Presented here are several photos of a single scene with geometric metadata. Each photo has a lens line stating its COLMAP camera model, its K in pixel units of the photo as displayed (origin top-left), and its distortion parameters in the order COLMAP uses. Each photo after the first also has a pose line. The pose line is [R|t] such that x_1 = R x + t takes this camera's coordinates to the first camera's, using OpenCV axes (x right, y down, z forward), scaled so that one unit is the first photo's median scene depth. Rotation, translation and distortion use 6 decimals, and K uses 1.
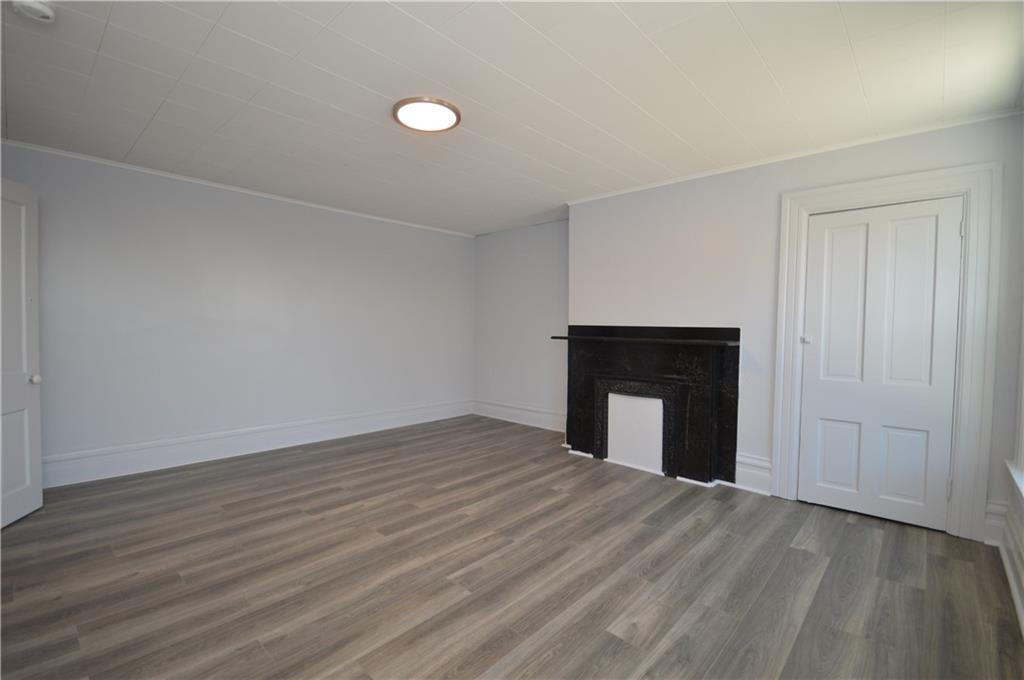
lens RADIAL K [[458.7, 0, 512.0], [0, 458.7, 340.0], [0, 0, 1]] dist [0.002731, 0.000010]
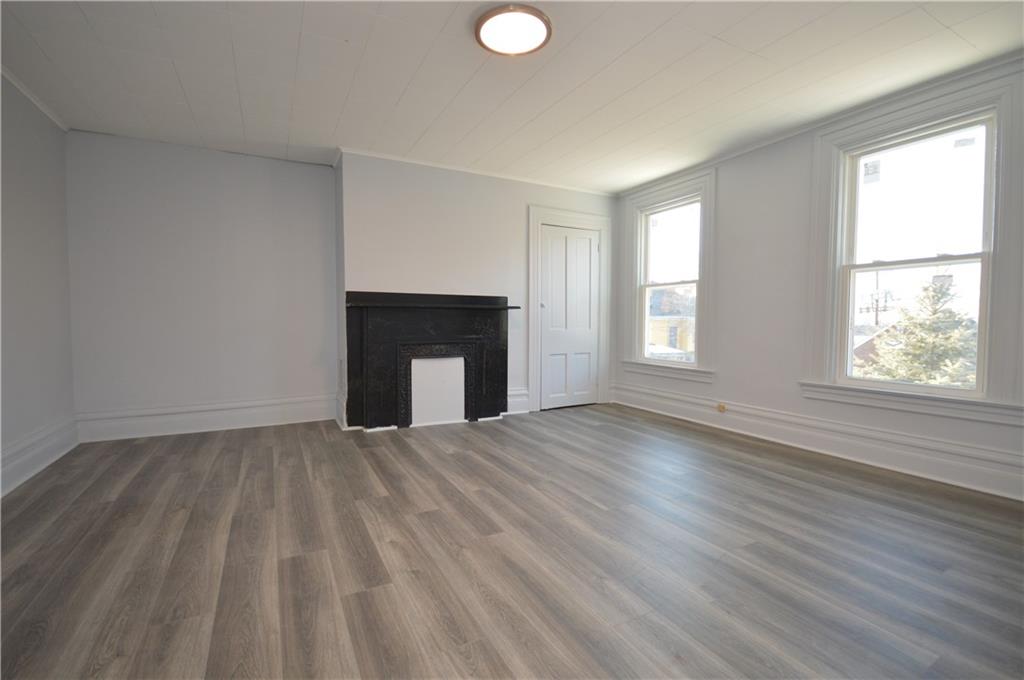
lens RADIAL K [[458.7, 0, 512.0], [0, 458.7, 340.0], [0, 0, 1]] dist [0.002731, 0.000010]
pose [[0.329098, -0.054516, 0.942721, -0.771539], [0.029018, 0.998444, 0.047608, 0.036878], [-0.943850, 0.011688, 0.330168, 0.537482]]
